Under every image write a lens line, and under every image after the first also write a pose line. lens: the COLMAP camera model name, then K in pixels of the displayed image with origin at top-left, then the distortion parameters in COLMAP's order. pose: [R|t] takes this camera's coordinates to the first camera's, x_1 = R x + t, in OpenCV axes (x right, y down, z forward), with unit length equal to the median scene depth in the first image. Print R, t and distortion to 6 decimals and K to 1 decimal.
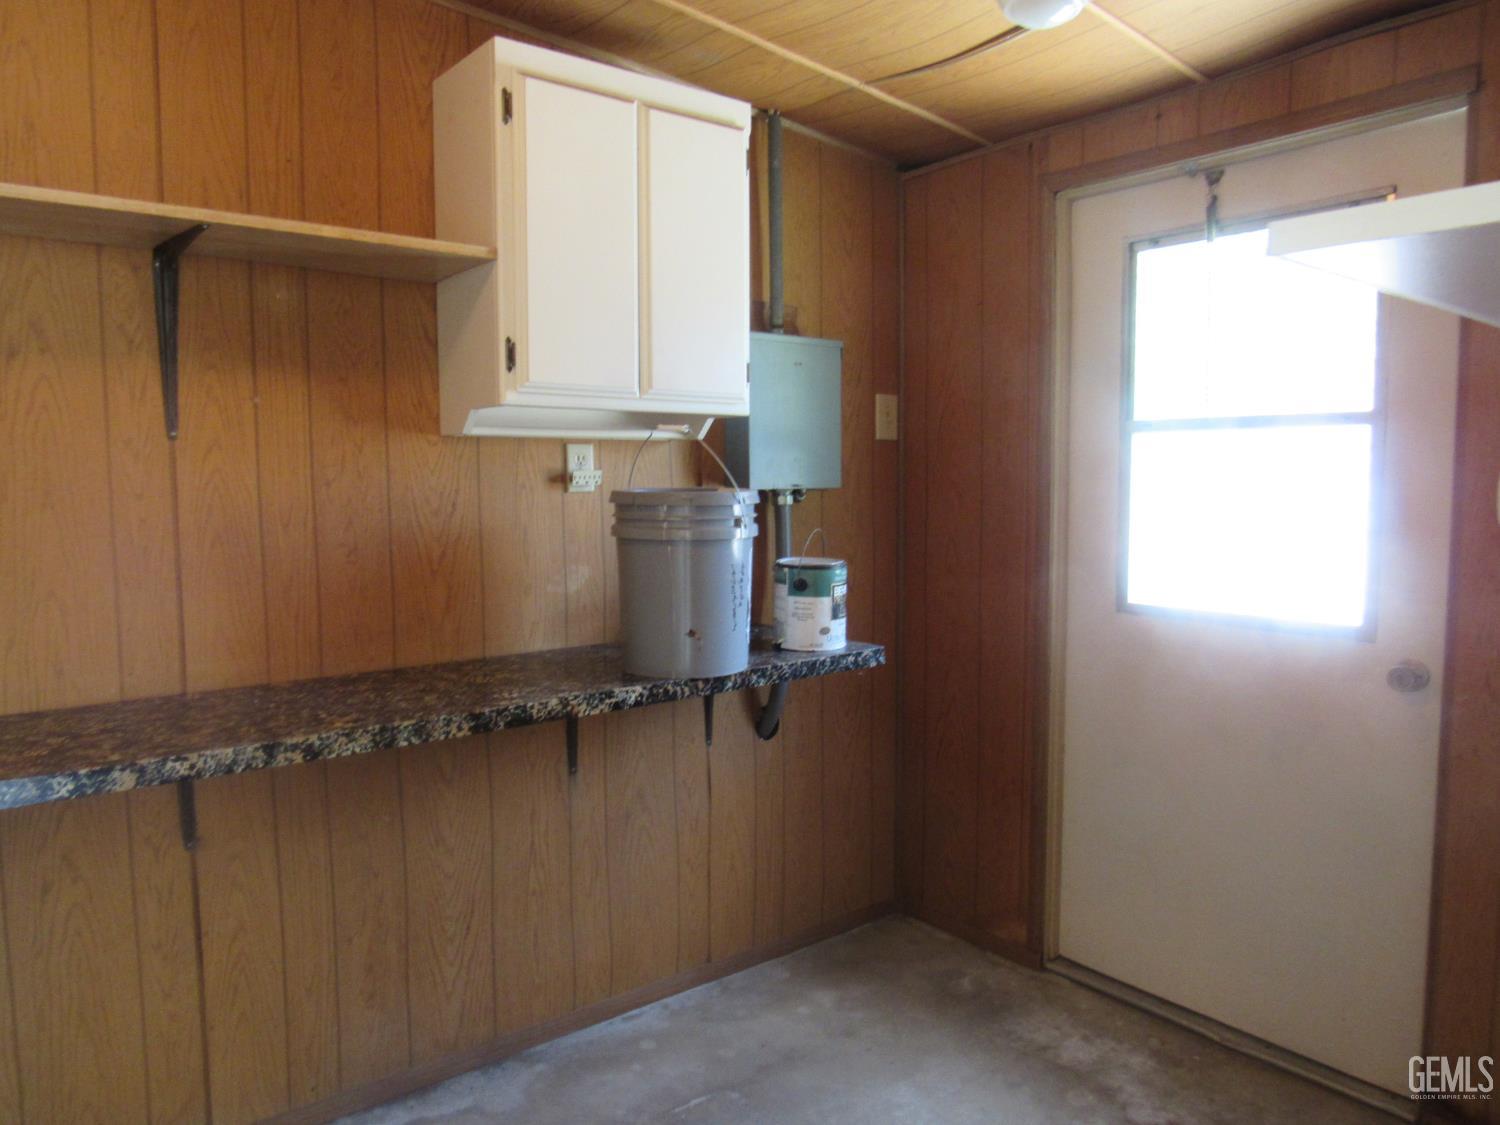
lens RADIAL K [[1069.4, 0, 741.9], [0, 1069.4, 561.4], [0, 0, 1]] dist [-0.028019, 0.000972]
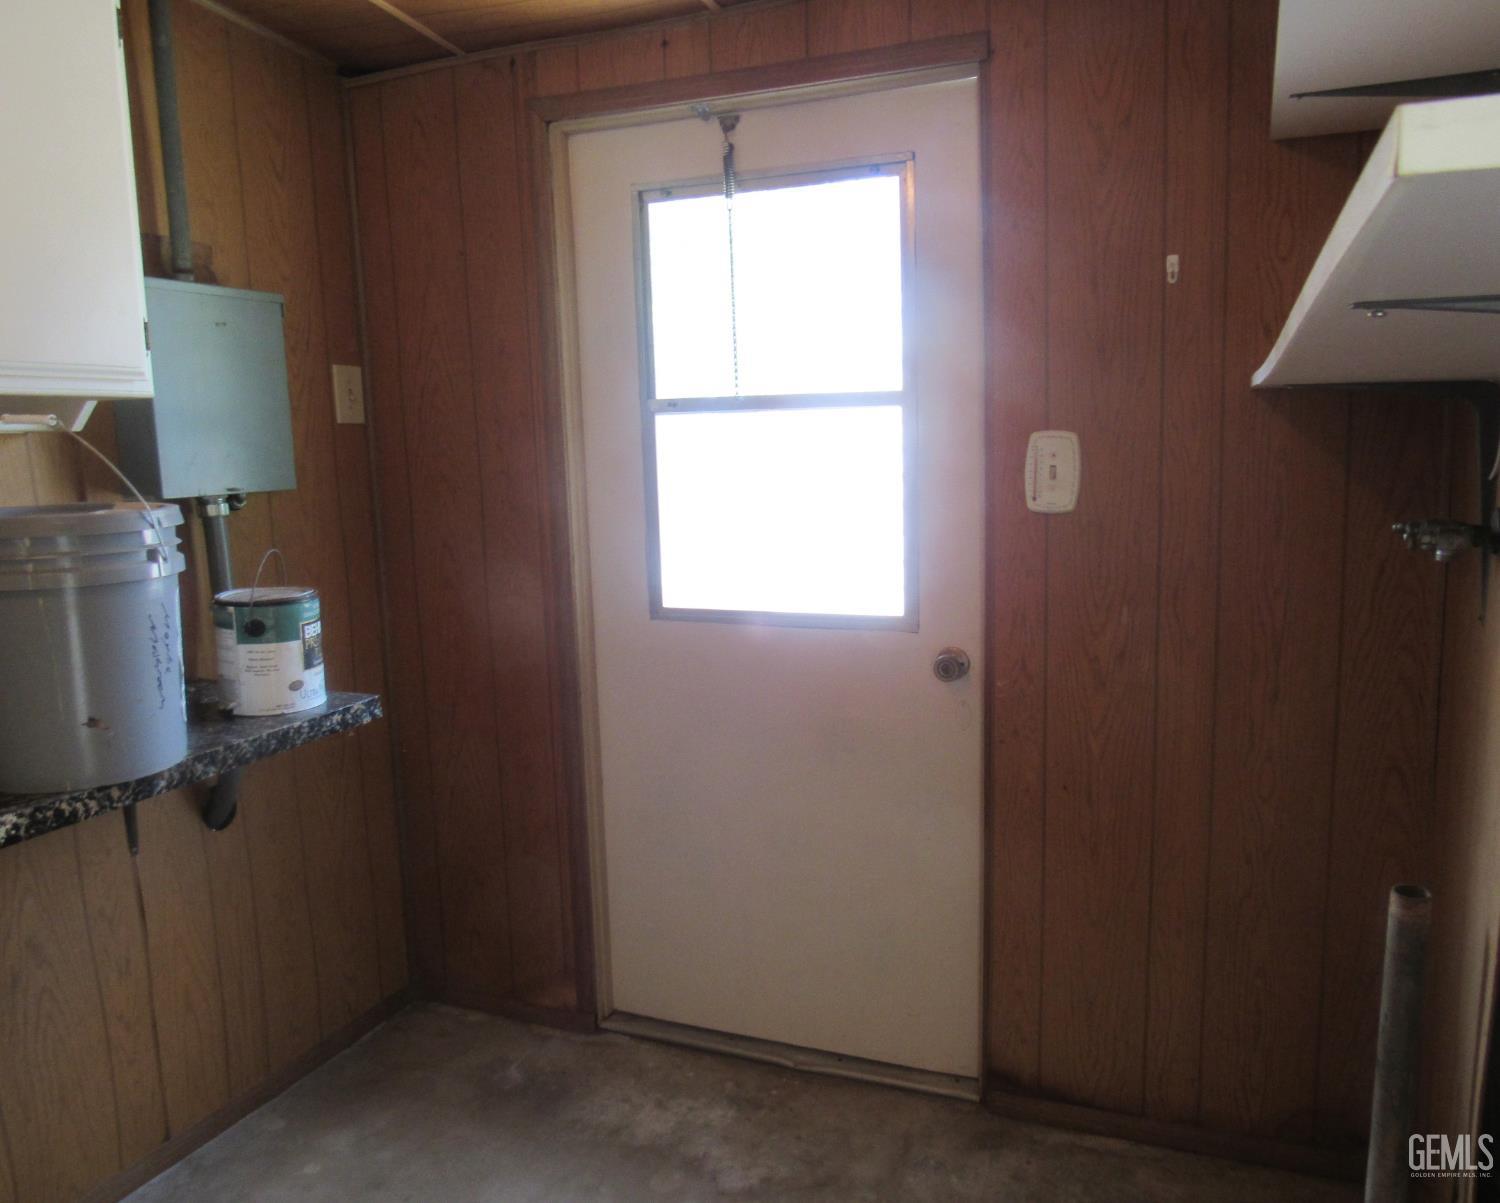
lens RADIAL K [[1069.7, 0, 750.7], [0, 1069.7, 575.4], [0, 0, 1]] dist [-0.023269, -0.006201]
pose [[0.863806, -0.087771, 0.496120, -0.010512], [0.062029, 0.995744, 0.068162, -0.043042], [-0.499992, -0.028105, 0.865574, 0.195857]]
